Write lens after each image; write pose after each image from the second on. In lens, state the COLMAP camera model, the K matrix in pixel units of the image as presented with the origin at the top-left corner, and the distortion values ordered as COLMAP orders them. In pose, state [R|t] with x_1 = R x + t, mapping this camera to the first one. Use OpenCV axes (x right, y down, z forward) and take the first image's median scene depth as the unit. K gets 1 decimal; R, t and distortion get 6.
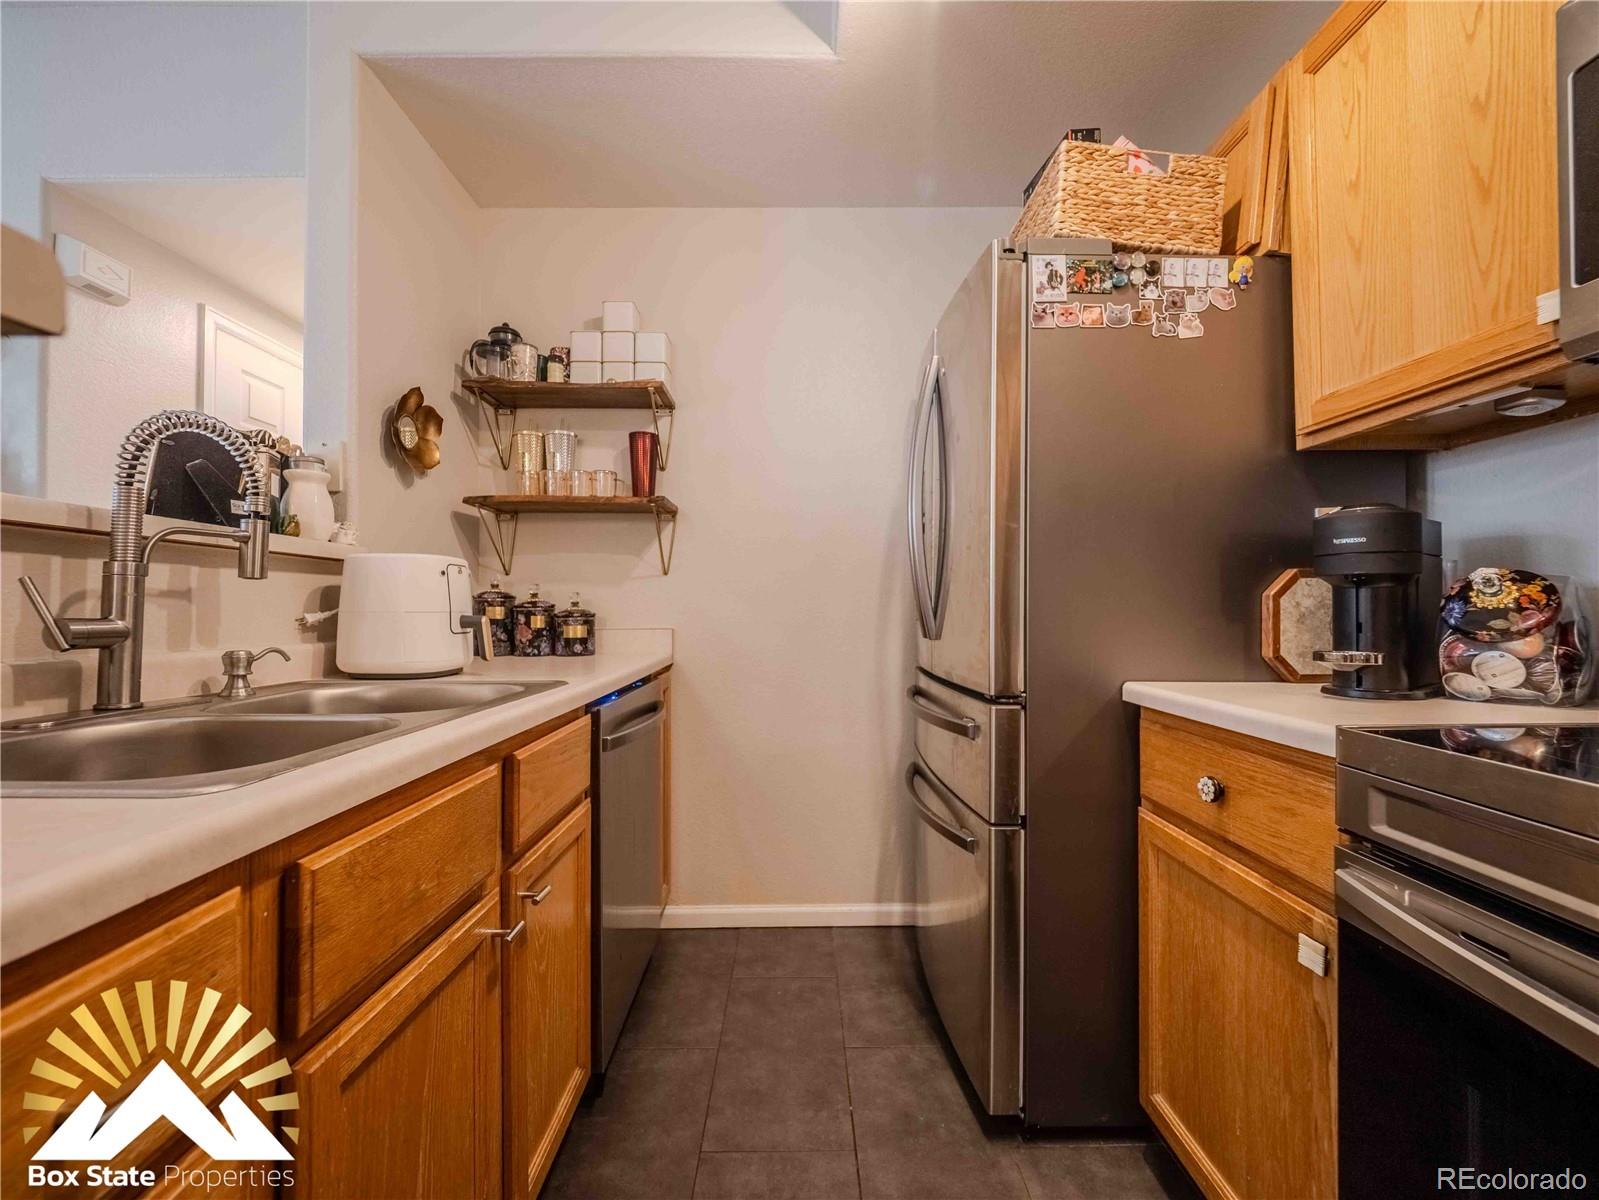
lens RADIAL K [[651.7, 0, 794.6], [0, 651.7, 605.4], [0, 0, 1]] dist [0.018732, -0.008436]
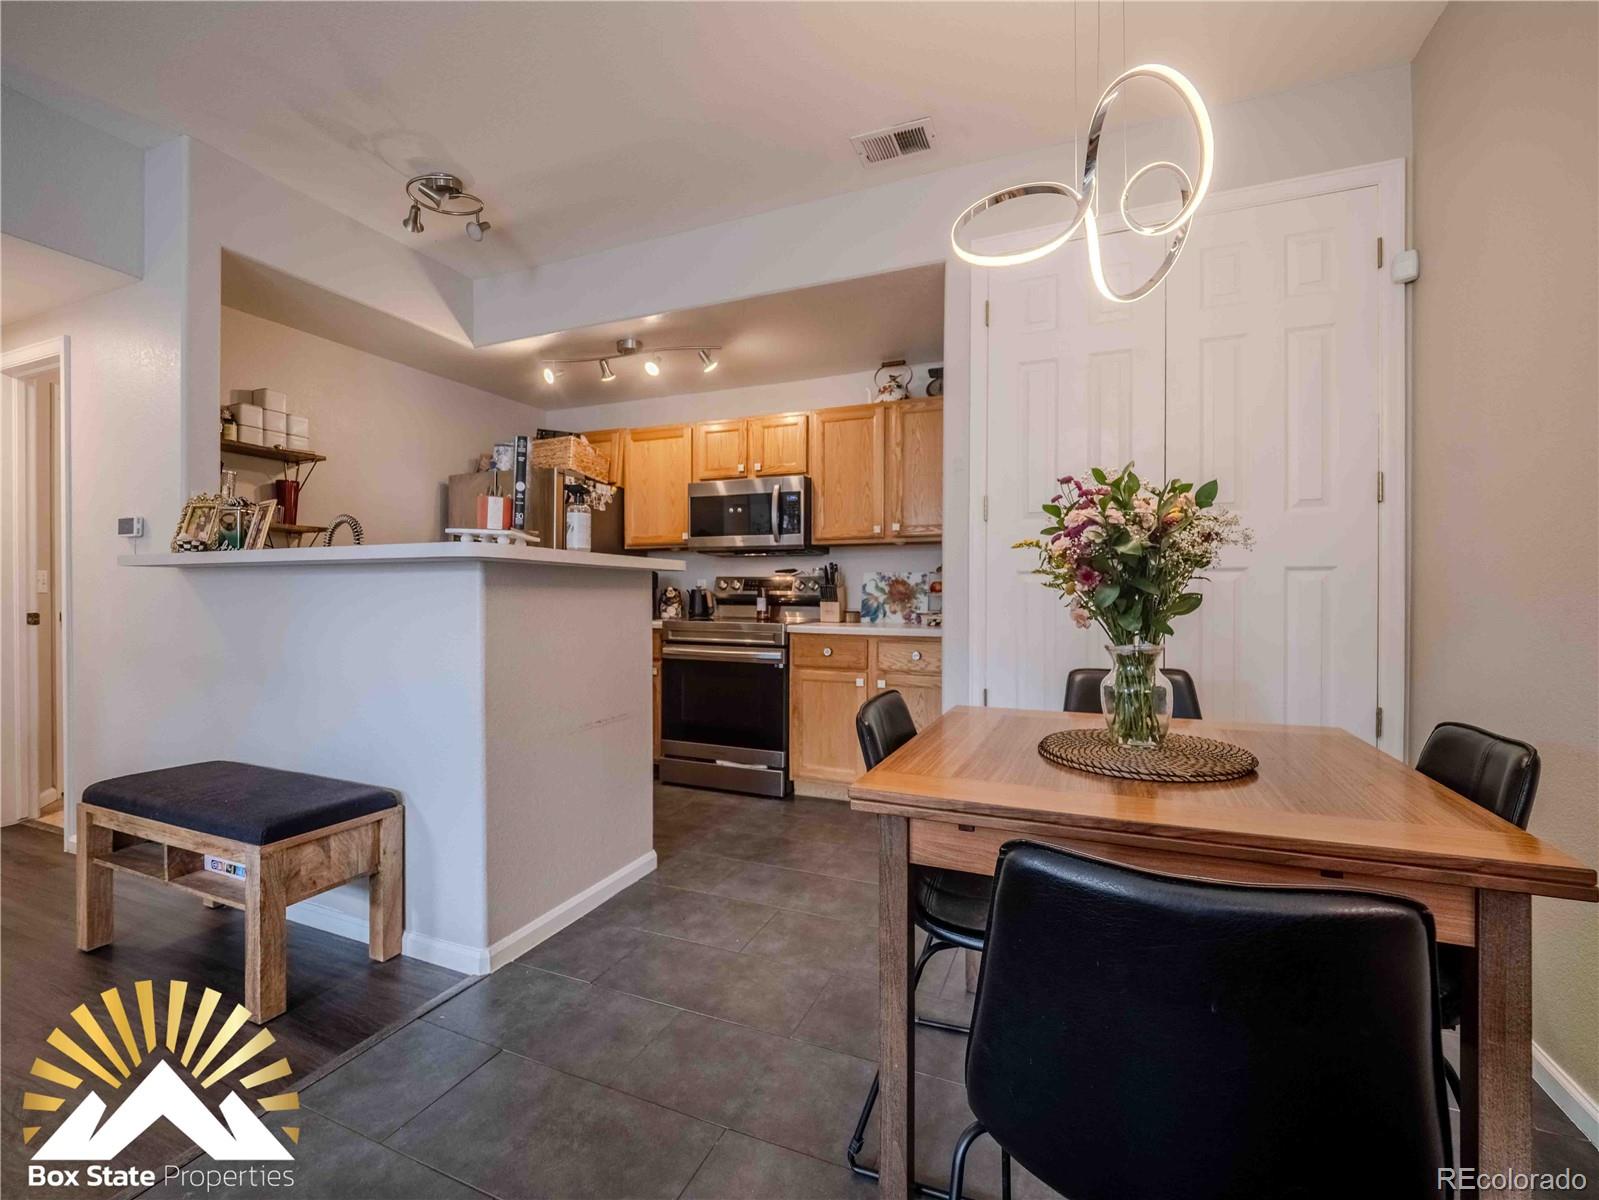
lens RADIAL K [[683.8, 0, 808.3], [0, 683.8, 595.4], [0, 0, 1]] dist [0.000967, -0.000057]
pose [[0.400325, -0.002508, 0.916370, -1.951172], [-0.009120, 0.999936, 0.006721, -0.032193], [-0.916328, -0.011048, 0.400276, -1.181722]]
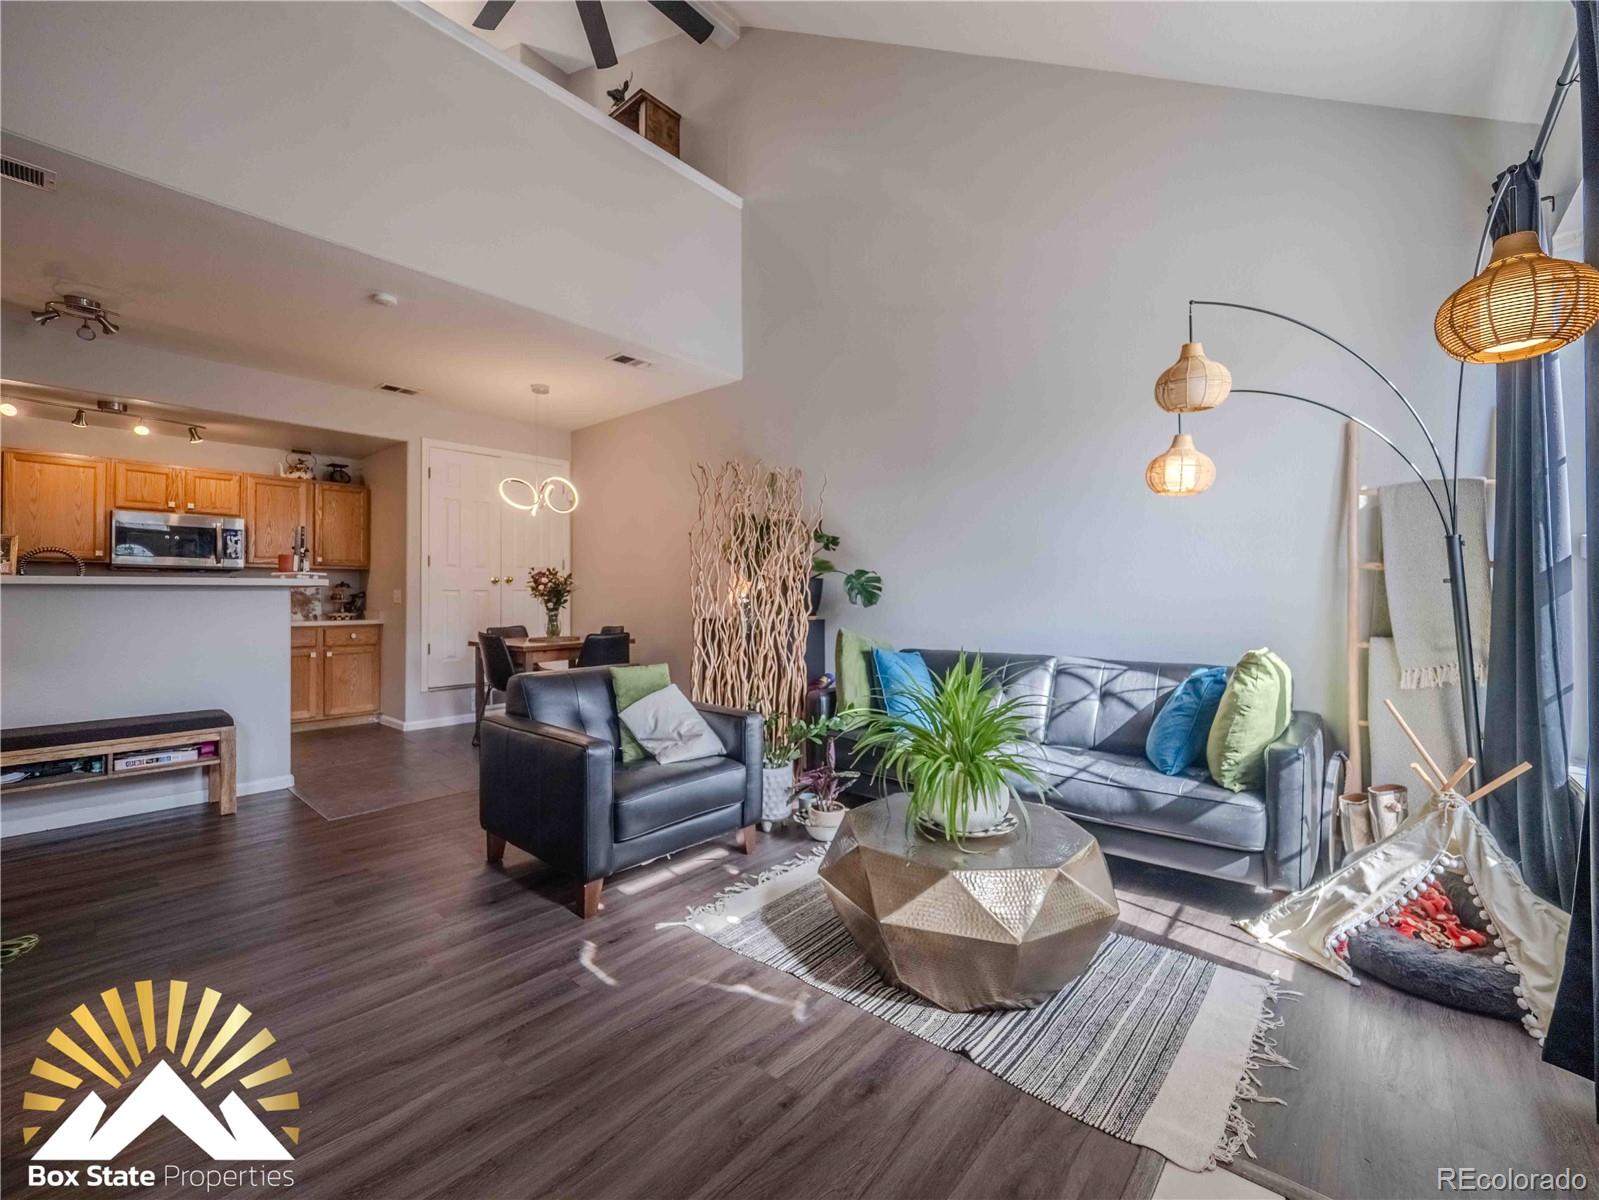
lens RADIAL K [[670.4, 0, 809.7], [0, 670.4, 588.0], [0, 0, 1]] dist [-0.011533, -0.000580]
pose [[-0.755658, 0.011184, 0.654871, -4.467964], [0.000041, 0.999855, -0.017029, -0.031979], [-0.654966, -0.012842, -0.755549, 0.723932]]
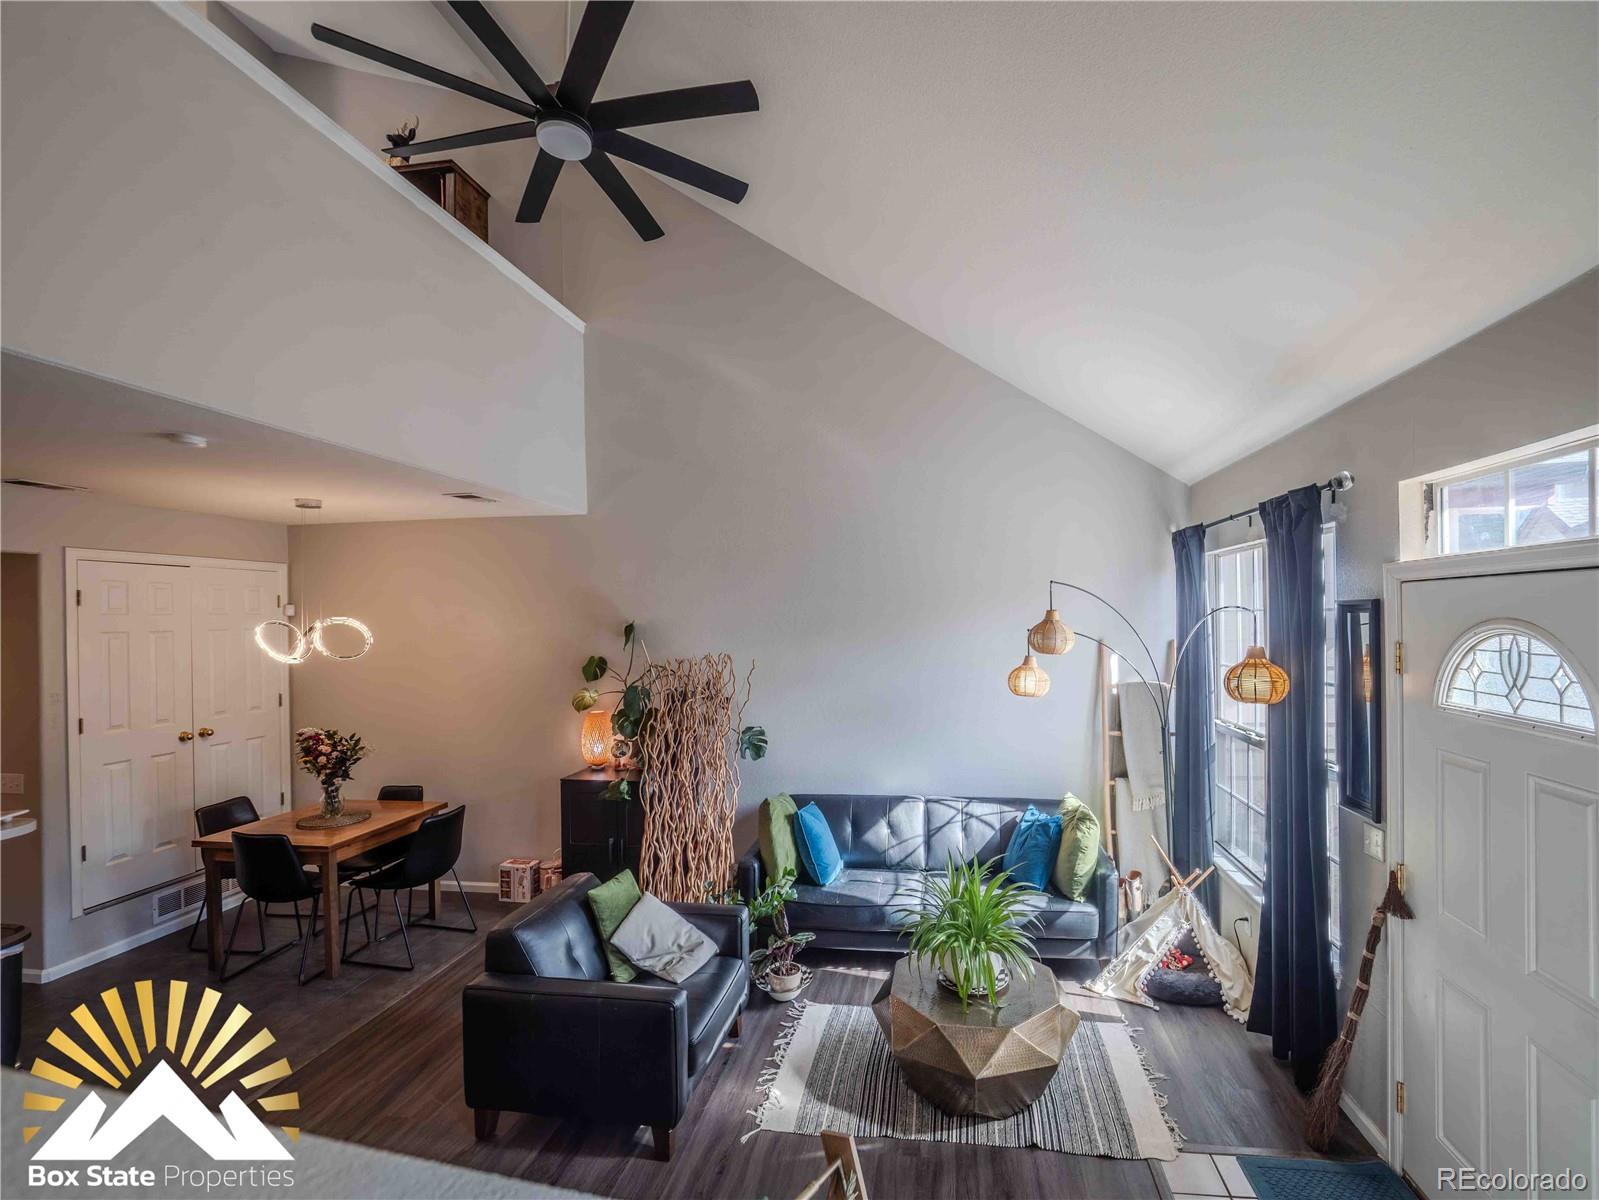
lens RADIAL K [[689.9, 0, 871.8], [0, 689.9, 616.0], [0, 0, 1]] dist [-0.010020, -0.000484]
pose [[-0.991577, 0.012648, 0.128899, -3.696801], [0.011649, 0.999896, -0.008497, -0.689279], [-0.128993, -0.006924, -0.991621, 1.600336]]
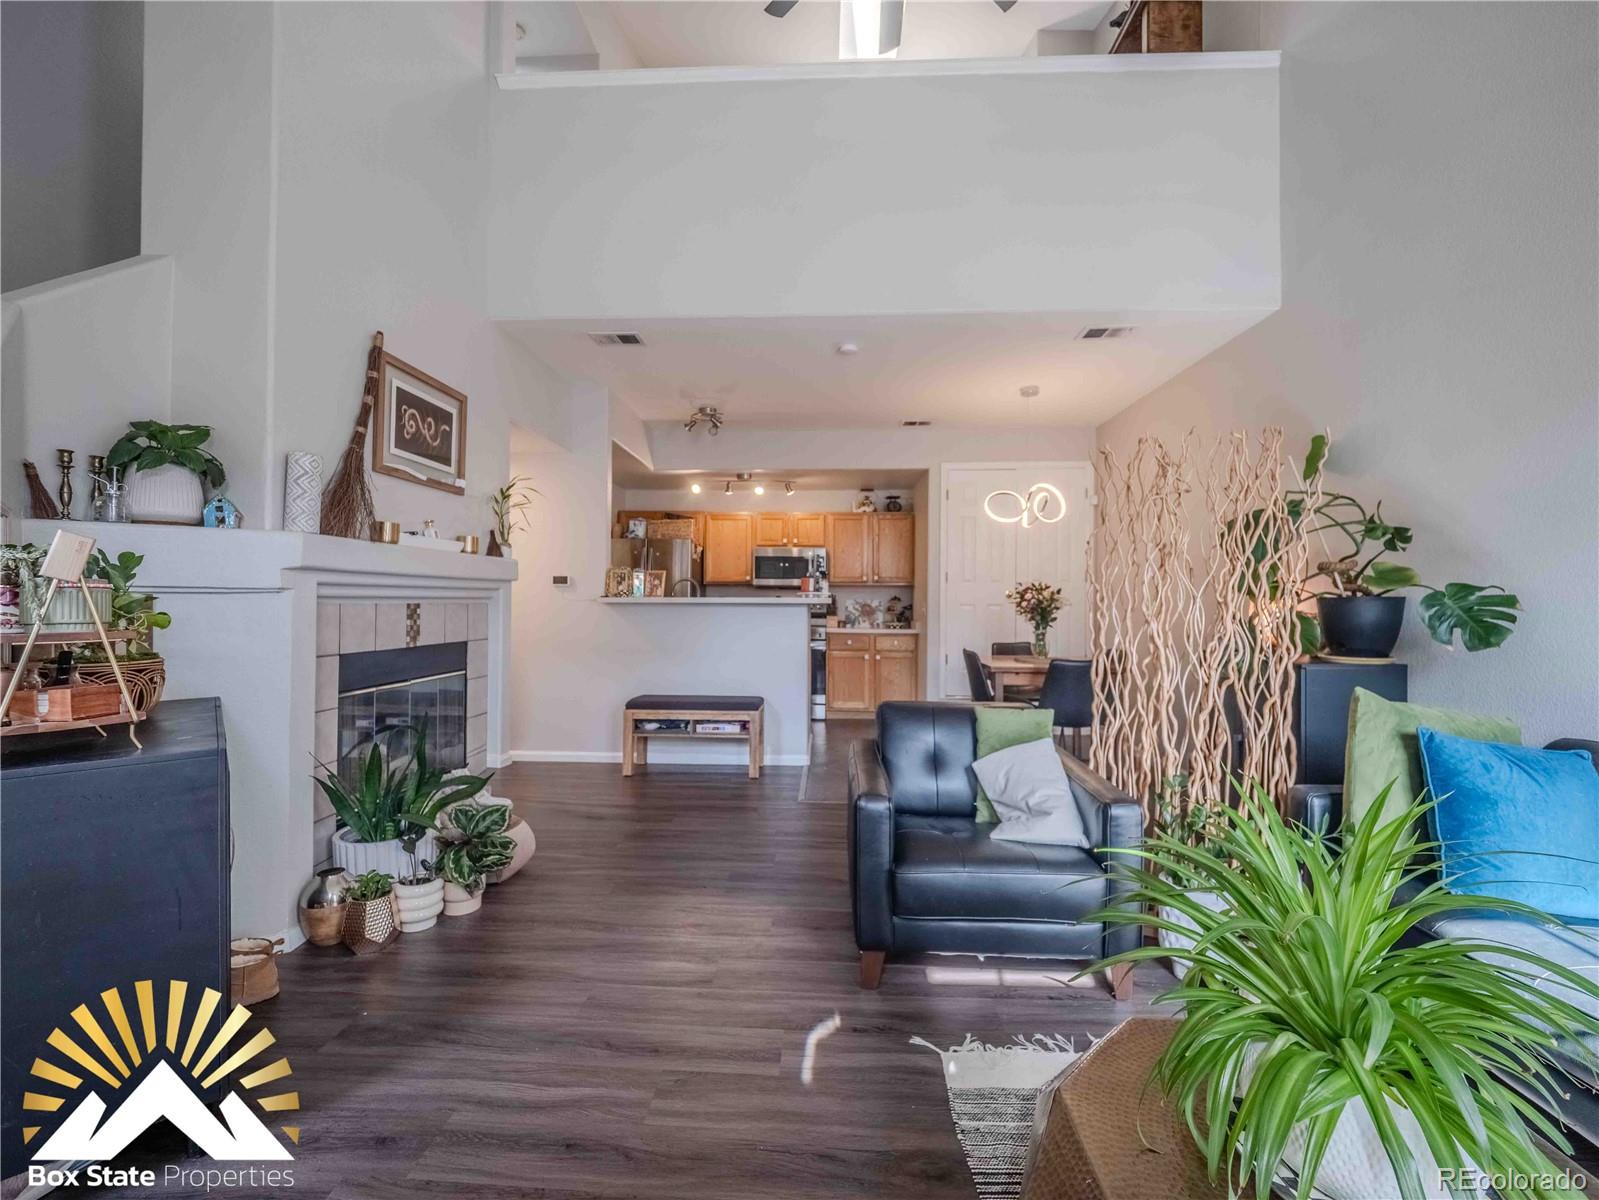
lens RADIAL K [[663.1, 0, 799.5], [0, 663.1, 600.0], [0, 0, 1]] dist [-0.007049, -0.000292]
pose [[0.060917, 0.001567, 0.998142, -4.430245], [-0.012066, 0.999927, -0.000833, -0.103689], [-0.998070, -0.011993, 0.060931, -0.155537]]
